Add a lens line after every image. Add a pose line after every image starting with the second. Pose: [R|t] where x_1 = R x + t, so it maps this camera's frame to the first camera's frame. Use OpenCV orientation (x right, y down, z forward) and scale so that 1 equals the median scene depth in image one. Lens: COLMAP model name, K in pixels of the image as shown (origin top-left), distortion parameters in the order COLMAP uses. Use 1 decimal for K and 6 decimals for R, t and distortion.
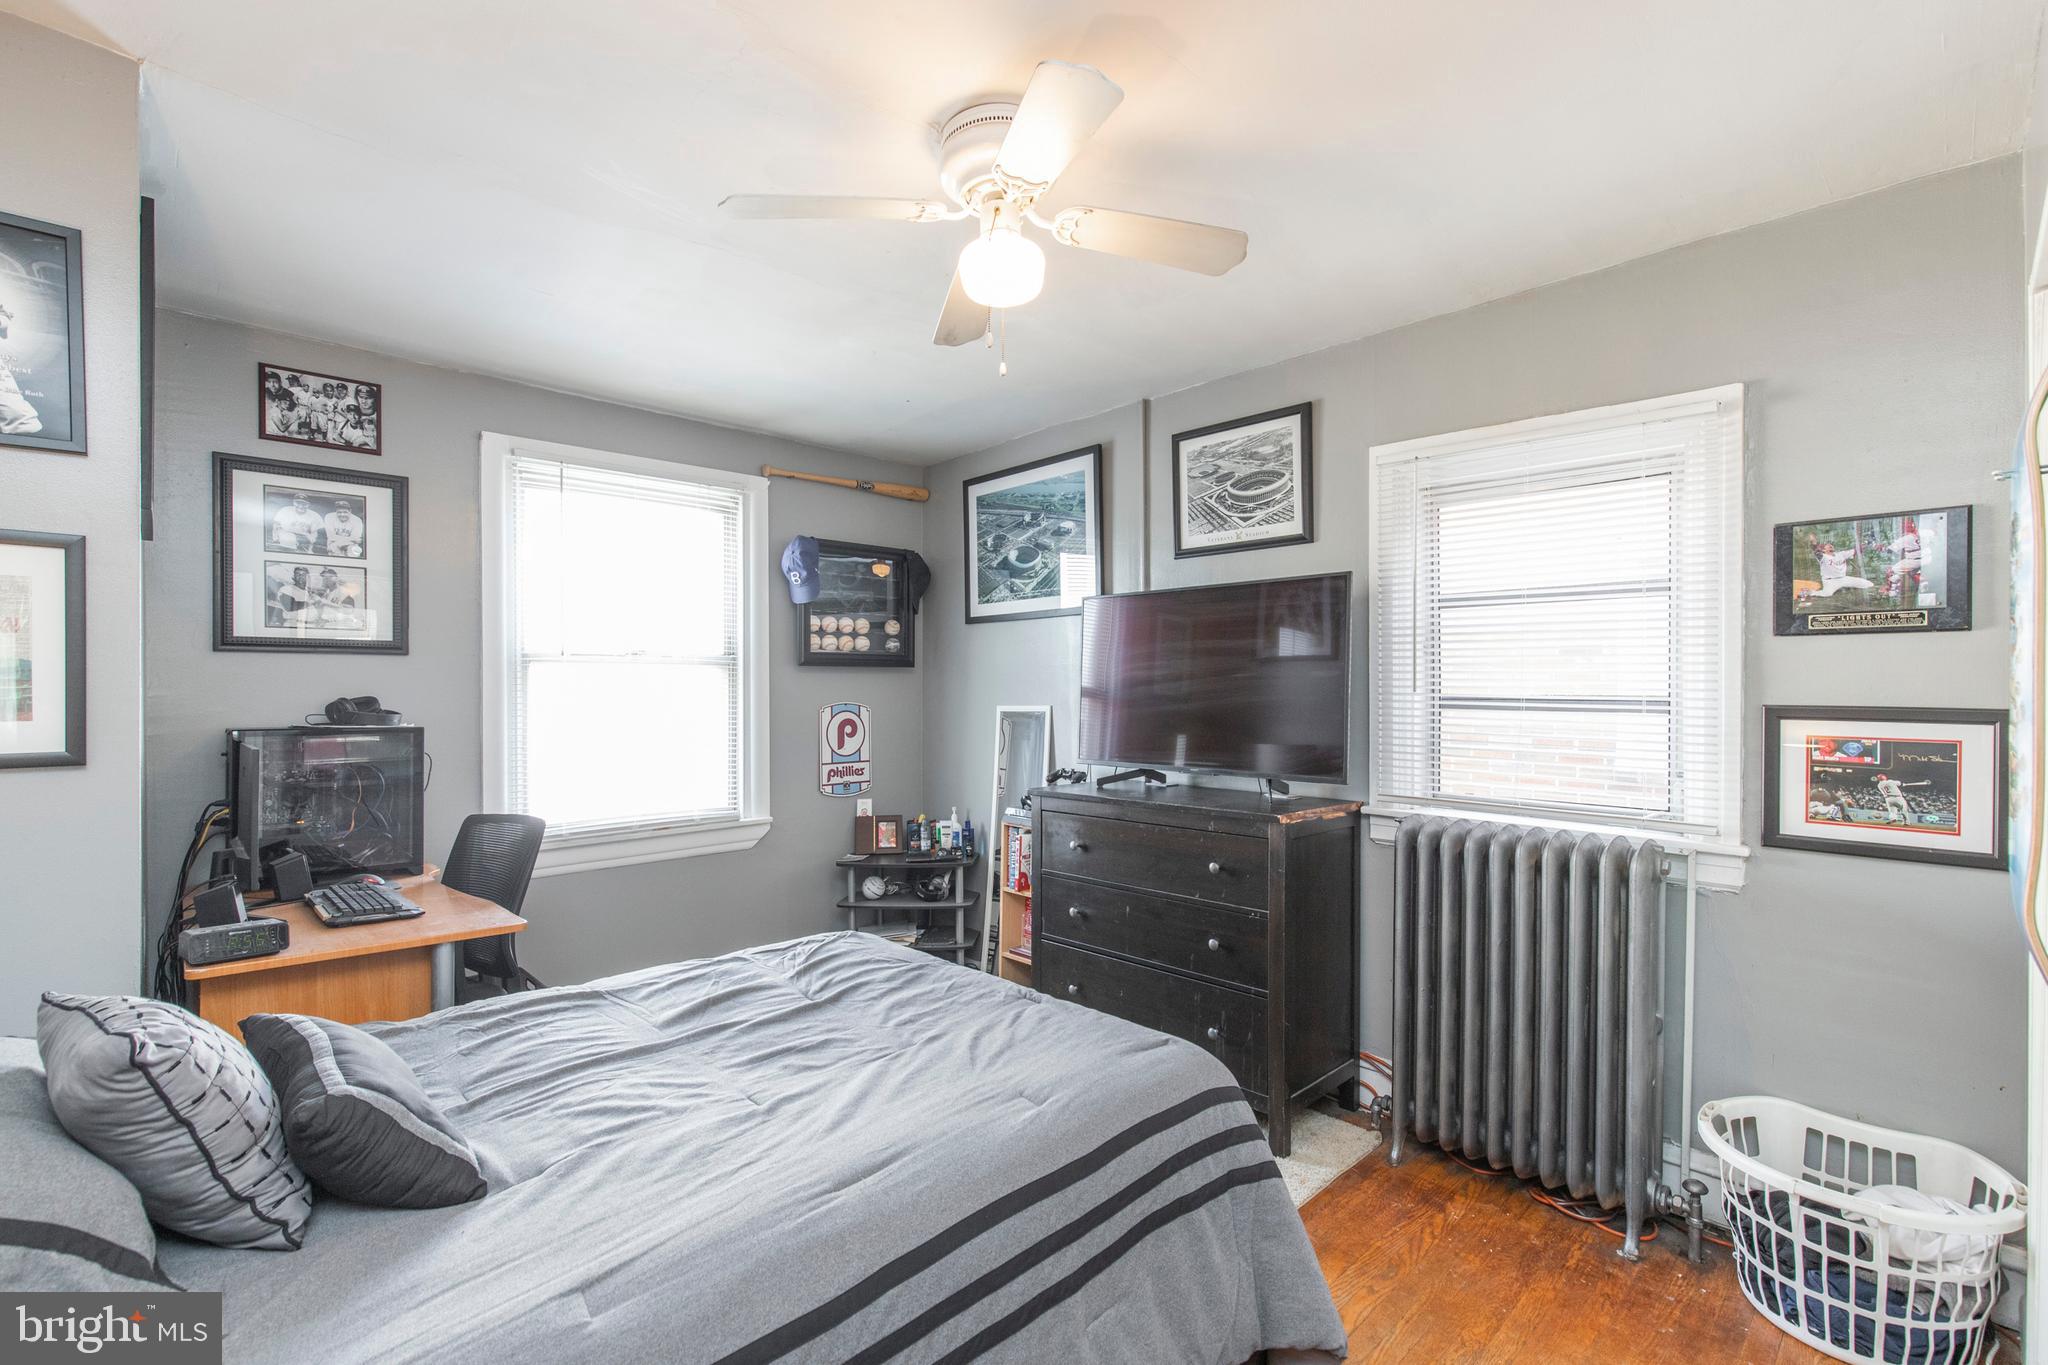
lens RADIAL K [[925.9, 0, 1015.5], [0, 925.9, 687.5], [0, 0, 1]] dist [0.008565, -0.000893]
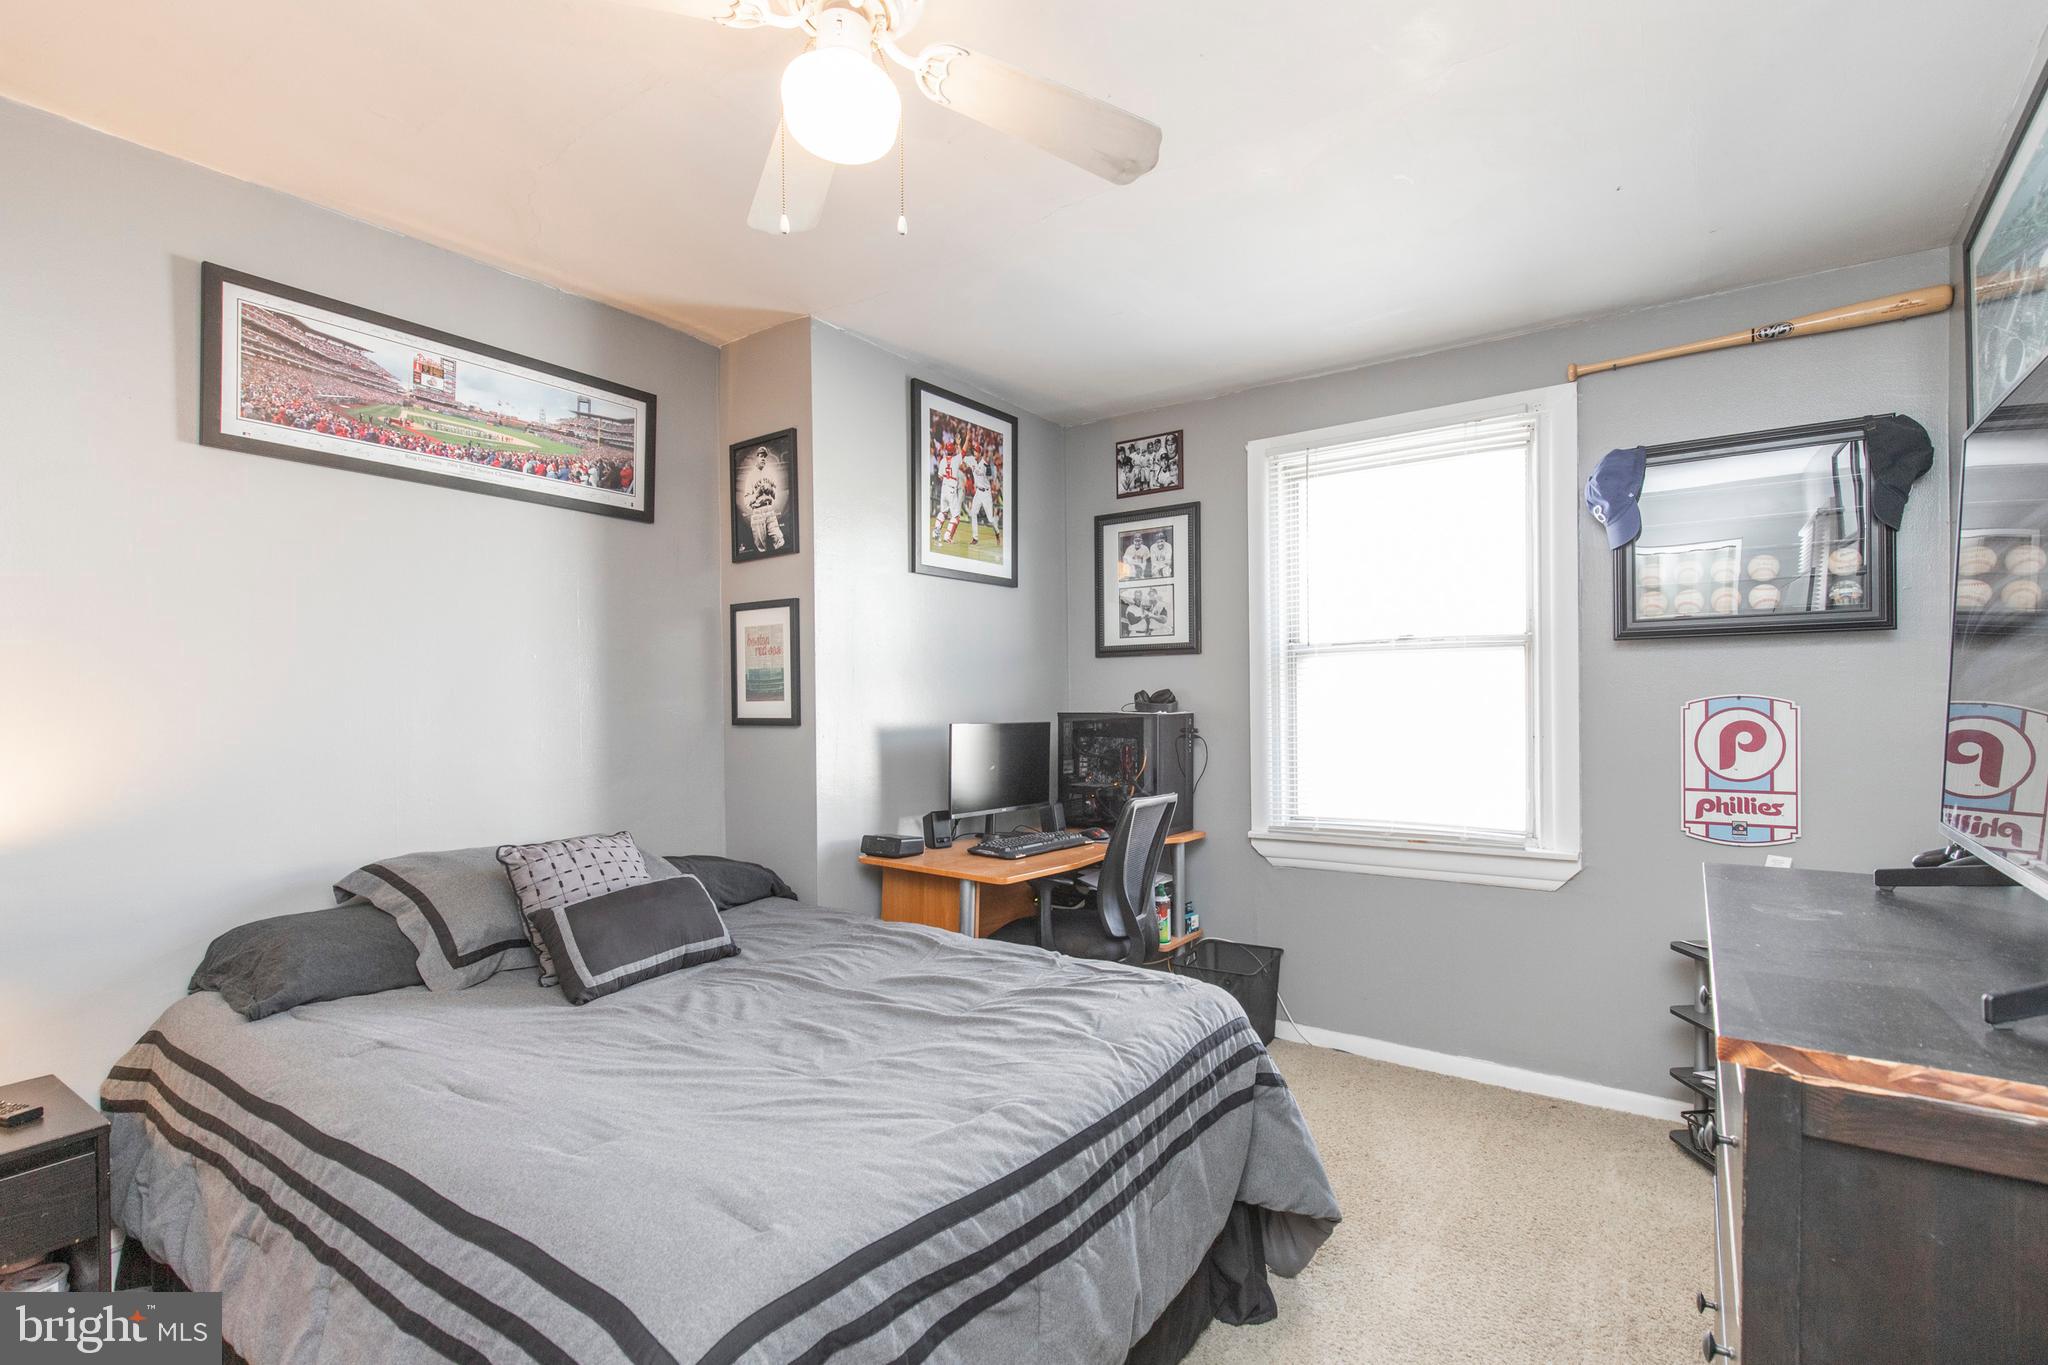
lens RADIAL K [[925.9, 0, 1087.3], [0, 925.9, 705.3], [0, 0, 1]] dist [0.008565, -0.000893]
pose [[0.222894, 0.006672, -0.974820, 0.485711], [0.011226, 0.999893, 0.009410, 0.018690], [0.974778, -0.013041, 0.222795, 0.646511]]
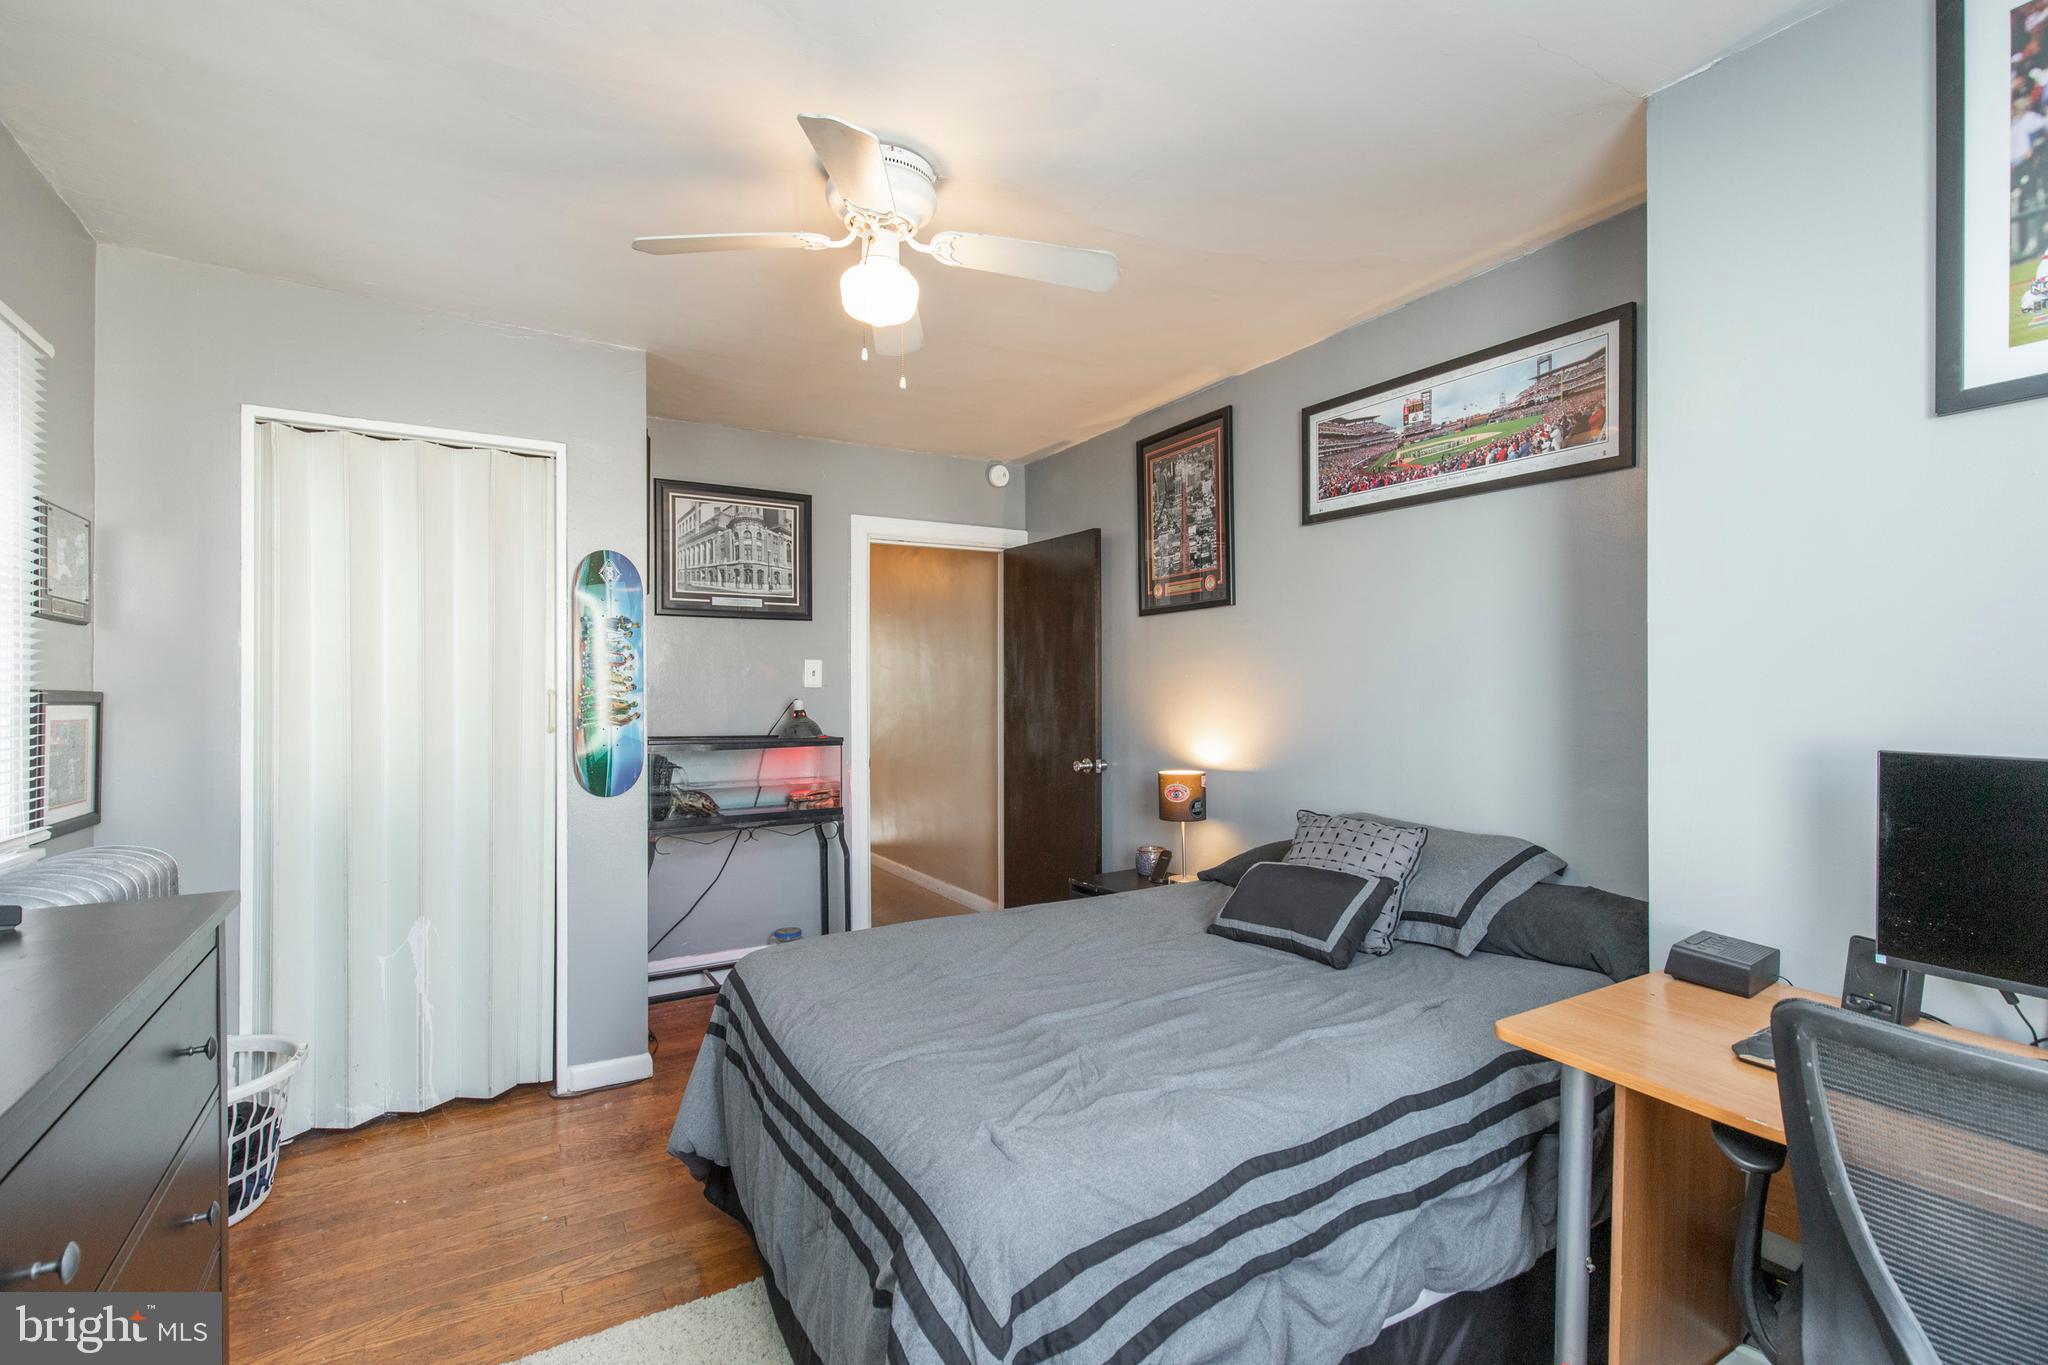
lens RADIAL K [[925.9, 0, 1026.0], [0, 925.9, 691.0], [0, 0, 1]] dist [0.008565, -0.000893]
pose [[-0.977897, -0.000022, 0.209086, -0.262665], [-0.000811, 0.999993, -0.003688, 0.019786], [-0.209084, -0.003776, -0.977890, 1.293679]]
